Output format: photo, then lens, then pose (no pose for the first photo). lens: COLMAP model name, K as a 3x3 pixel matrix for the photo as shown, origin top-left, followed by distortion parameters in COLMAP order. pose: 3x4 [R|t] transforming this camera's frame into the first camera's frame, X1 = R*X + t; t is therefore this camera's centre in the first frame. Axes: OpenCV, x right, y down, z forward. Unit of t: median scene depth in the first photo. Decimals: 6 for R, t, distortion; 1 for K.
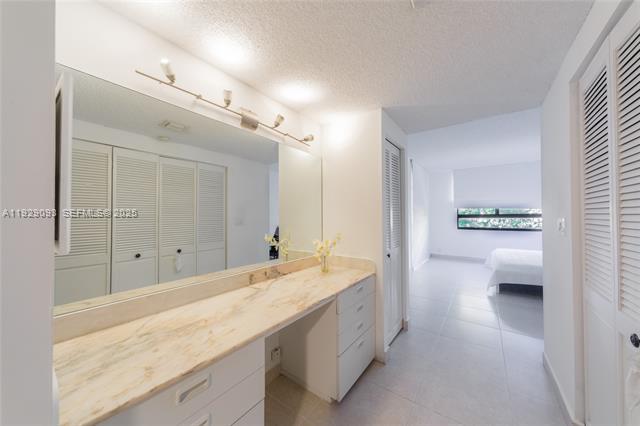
lens RADIAL K [[223.2, 0, 321.6], [0, 223.2, 213.5], [0, 0, 1]] dist [0.001746, -0.000494]
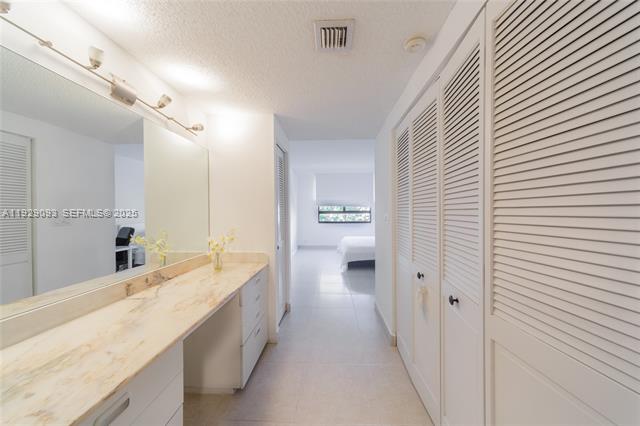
lens RADIAL K [[223.2, 0, 324.1], [0, 223.2, 213.8], [0, 0, 1]] dist [0.001746, -0.000494]
pose [[0.828605, -0.004957, 0.559812, -0.162260], [-0.004353, 0.999874, 0.015298, 0.001805], [-0.559817, -0.015113, 0.828478, -0.064119]]
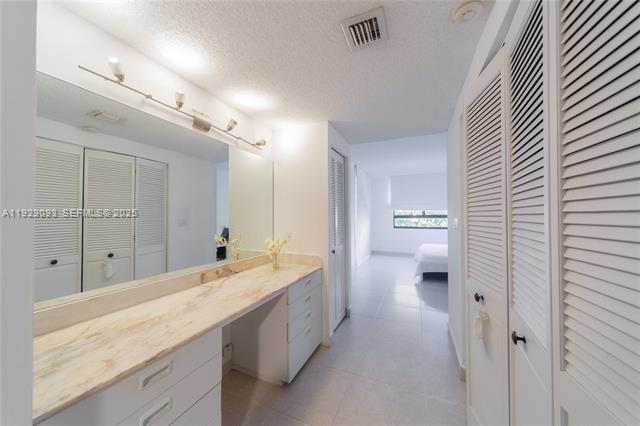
lens RADIAL K [[223.2, 0, 322.9], [0, 223.2, 213.3], [0, 0, 1]] dist [0.001746, -0.000494]
pose [[0.973667, 0.004703, 0.227928, -0.013059], [-0.004126, 0.999987, -0.003011, -0.001669], [-0.227939, 0.001991, 0.973673, -0.107699]]
